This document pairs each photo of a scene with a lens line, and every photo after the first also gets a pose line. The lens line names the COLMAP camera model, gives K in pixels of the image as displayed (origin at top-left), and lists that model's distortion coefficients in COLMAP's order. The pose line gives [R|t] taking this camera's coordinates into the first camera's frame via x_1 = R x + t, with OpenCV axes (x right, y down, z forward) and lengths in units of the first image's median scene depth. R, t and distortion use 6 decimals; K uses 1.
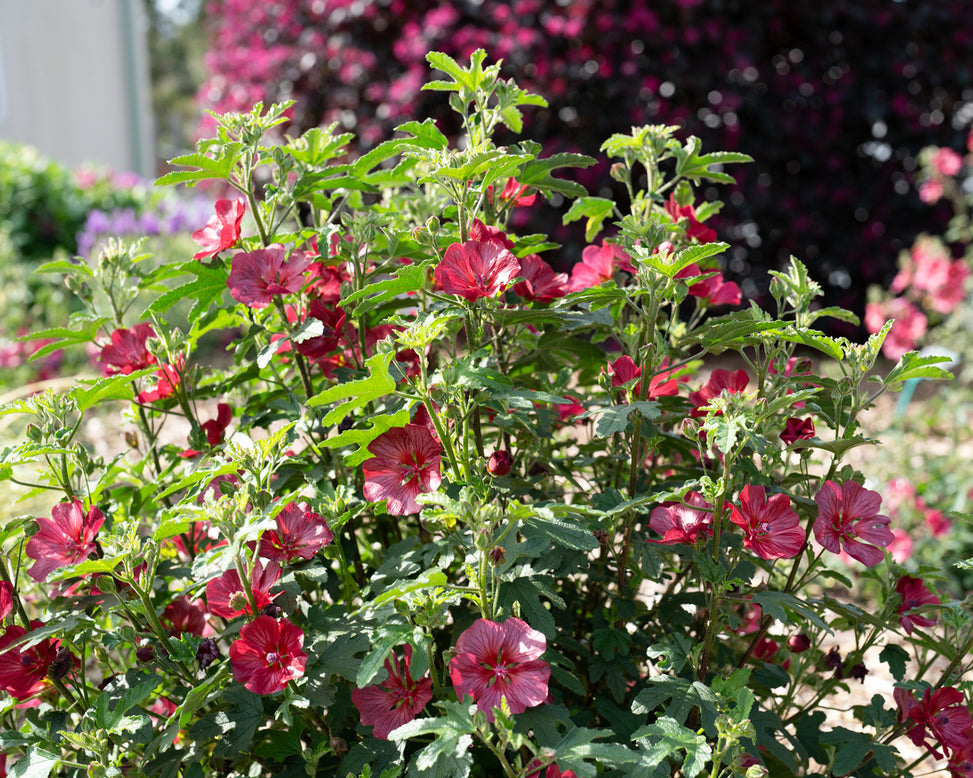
lens RADIAL K [[1666.6, 0, 534.6], [0, 1666.6, 388.5], [0, 0, 1]] dist [-0.111961, 1.245161]
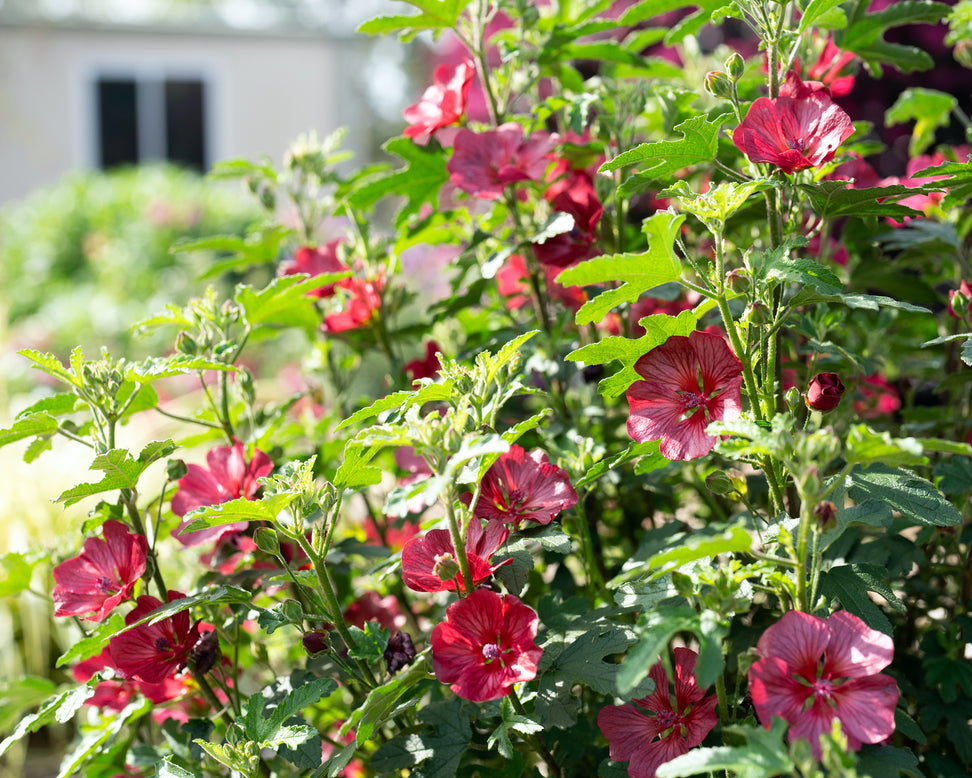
lens RADIAL K [[1664.9, 0, 534.1], [0, 1664.9, 388.5], [0, 0, 1]] dist [-0.111961, 1.245161]
pose [[0.992346, 0.033521, -0.118855, -0.058383], [-0.041027, 0.997277, -0.061279, 0.090332], [0.116477, 0.065686, 0.991019, 0.292688]]
